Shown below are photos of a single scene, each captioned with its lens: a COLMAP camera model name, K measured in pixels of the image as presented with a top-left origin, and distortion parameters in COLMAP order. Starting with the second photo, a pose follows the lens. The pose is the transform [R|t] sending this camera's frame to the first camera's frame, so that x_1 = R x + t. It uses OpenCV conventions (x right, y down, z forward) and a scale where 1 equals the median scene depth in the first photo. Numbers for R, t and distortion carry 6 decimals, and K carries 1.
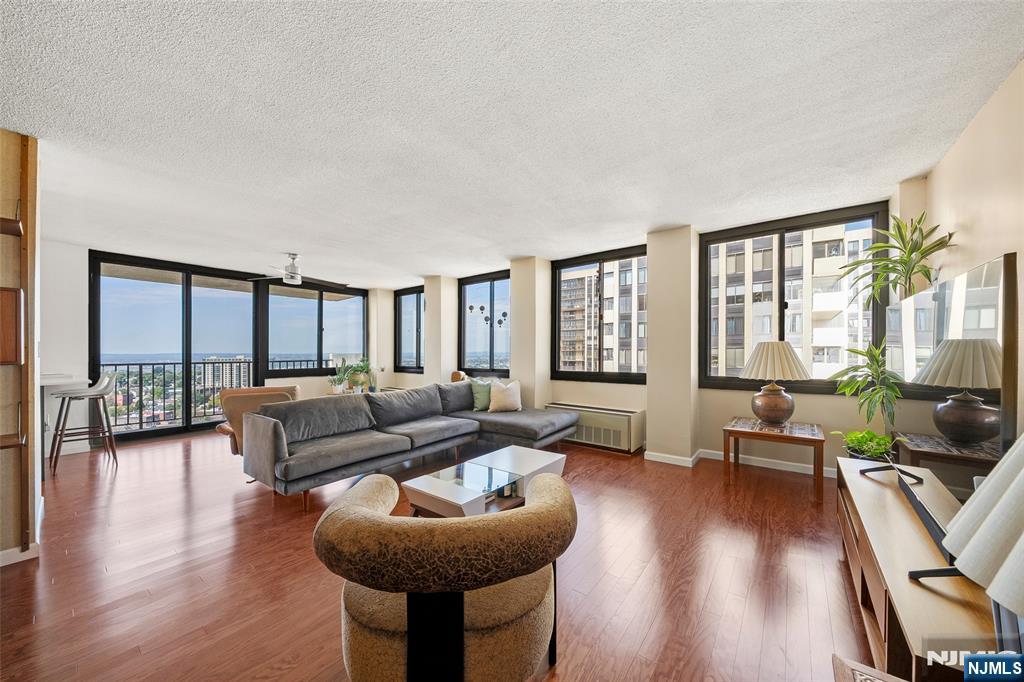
lens RADIAL K [[355.3, 0, 509.7], [0, 355.3, 356.0], [0, 0, 1]] dist [-0.003057, -0.000587]
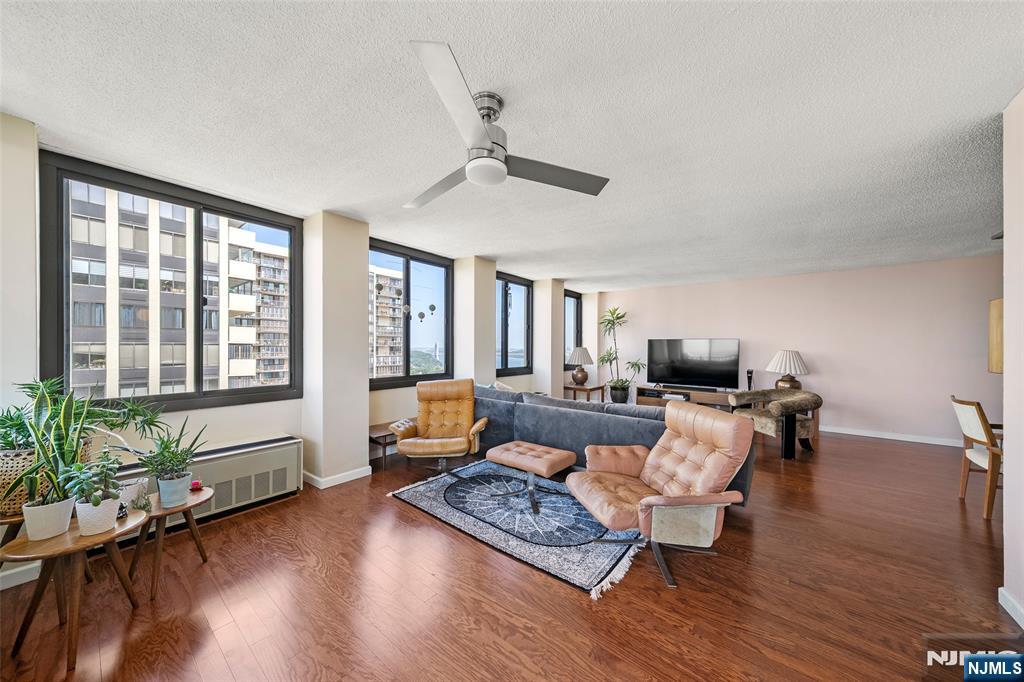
lens RADIAL K [[355.3, 0, 515.0], [0, 355.3, 341.5], [0, 0, 1]] dist [-0.003057, -0.000587]
pose [[-0.004458, 0.018244, 0.999824, -0.883923], [0.011927, 0.999763, -0.018190, -0.015525], [-0.999919, 0.011844, -0.004675, 0.784346]]
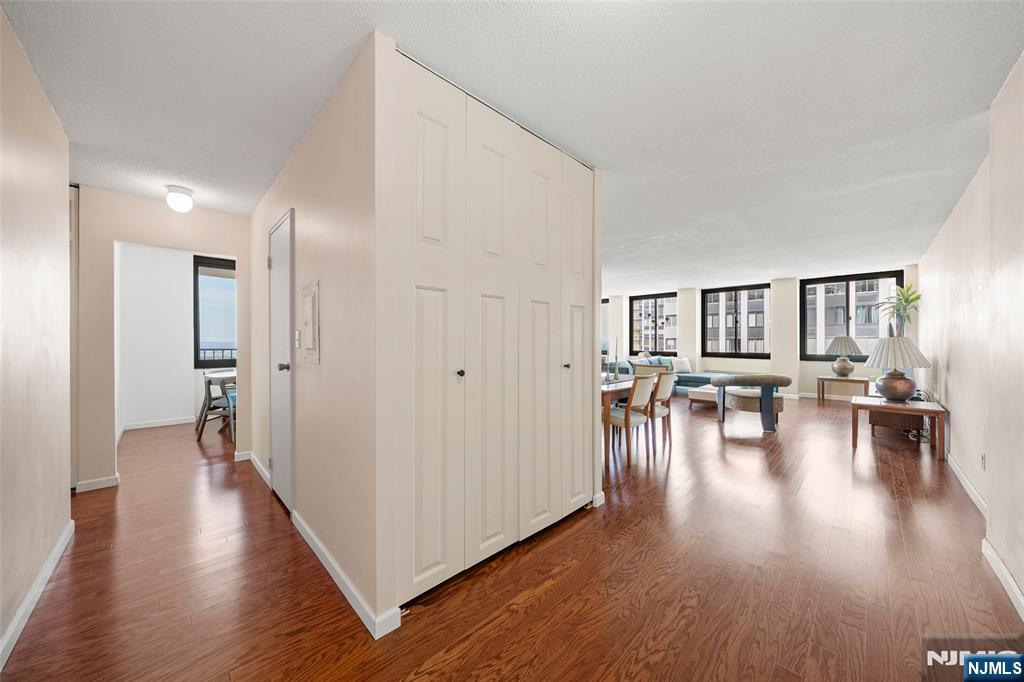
lens RADIAL K [[355.3, 0, 504.5], [0, 355.3, 339.7], [0, 0, 1]] dist [-0.003057, -0.000587]
pose [[0.991310, 0.003245, -0.131503, -0.610844], [-0.005111, 0.999891, -0.013852, 0.010924], [0.131443, 0.014403, 0.991219, -0.845451]]
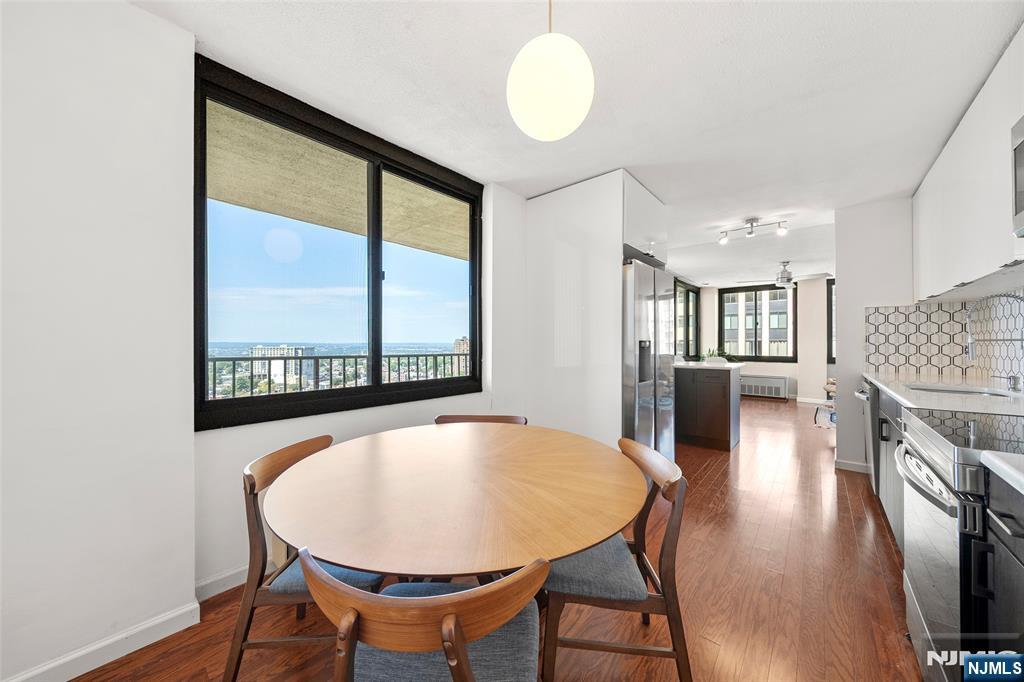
lens RADIAL K [[355.3, 0, 502.7], [0, 355.3, 344.0], [0, 0, 1]] dist [-0.003057, -0.000587]
pose [[0.998454, 0.002464, -0.055526, -1.326188], [-0.003023, 0.999946, -0.009976, 0.009043], [0.055499, 0.010128, 0.998407, -0.261598]]
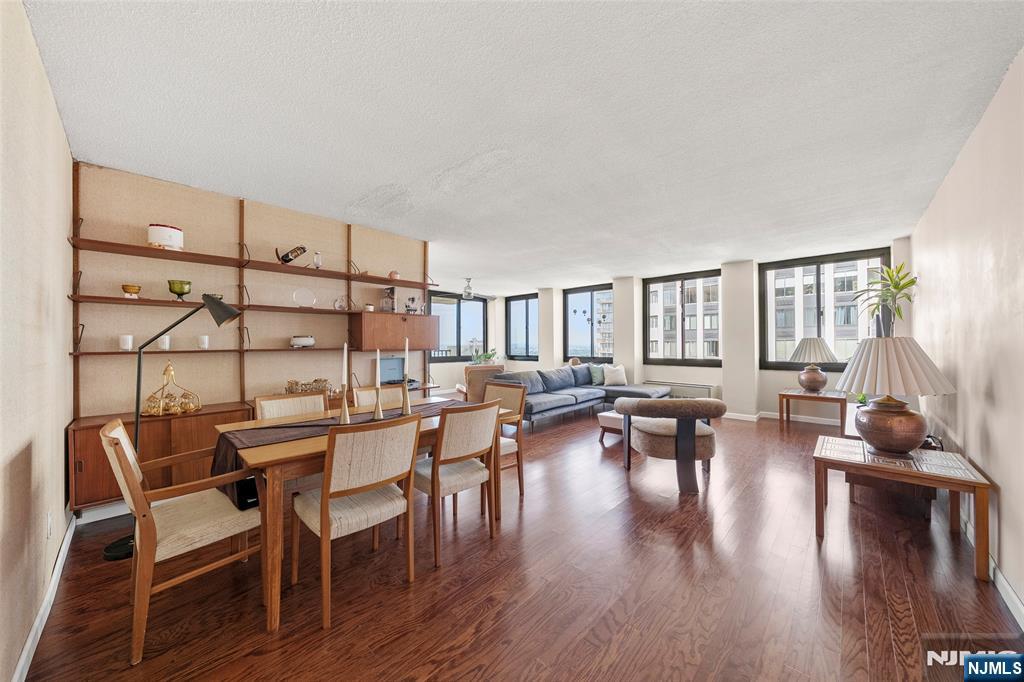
lens RADIAL K [[355.3, 0, 507.4], [0, 355.3, 339.2], [0, 0, 1]] dist [-0.003057, -0.000587]
pose [[0.995129, -0.001035, -0.098578, -0.271644], [-0.001293, 0.999722, -0.023542, 0.002143], [0.098575, 0.023555, 0.994851, -0.424529]]
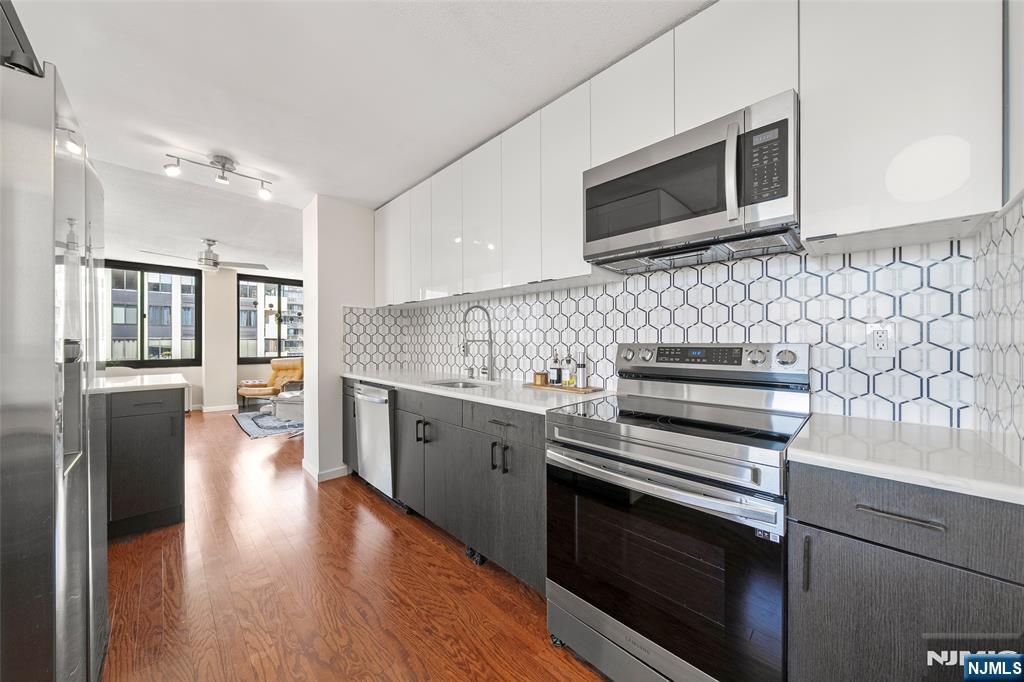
lens RADIAL K [[355.3, 0, 514.2], [0, 355.3, 341.9], [0, 0, 1]] dist [-0.003057, -0.000587]
pose [[0.107028, 0.000541, 0.994256, -1.298455], [0.013932, 0.999901, -0.002044, 0.002892], [-0.994158, 0.014070, 0.107010, 0.030535]]
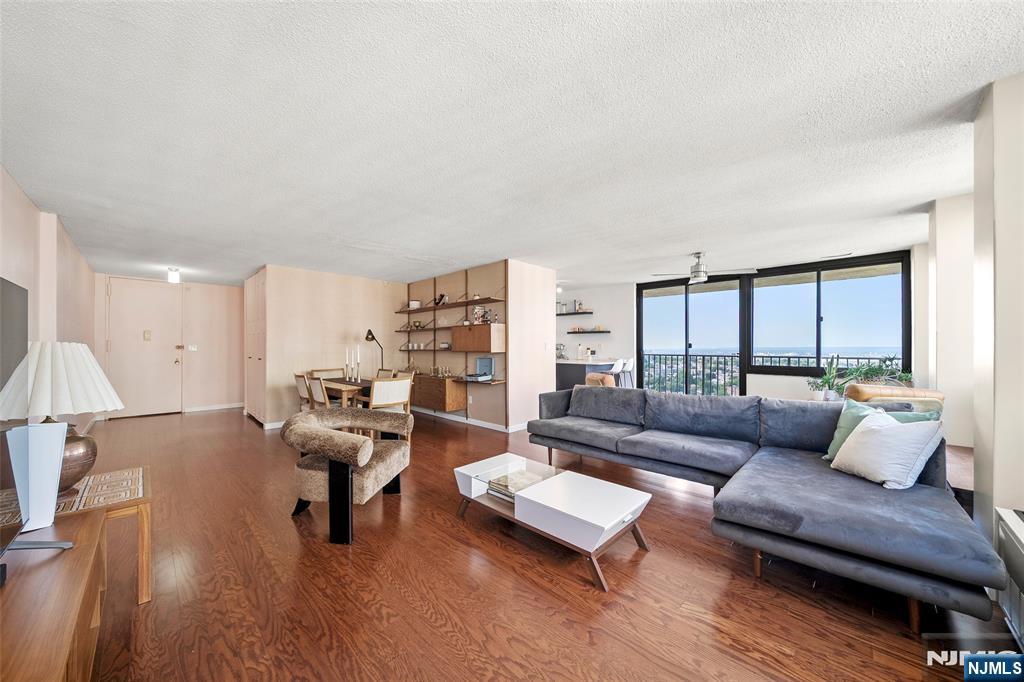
lens RADIAL K [[355.3, 0, 512.9], [0, 355.3, 342.6], [0, 0, 1]] dist [-0.003057, -0.000587]
pose [[-0.103823, -0.006280, -0.994576, 0.433487], [-0.008576, 0.999949, -0.005419, -0.013551], [0.994559, 0.007966, -0.103872, 0.516457]]
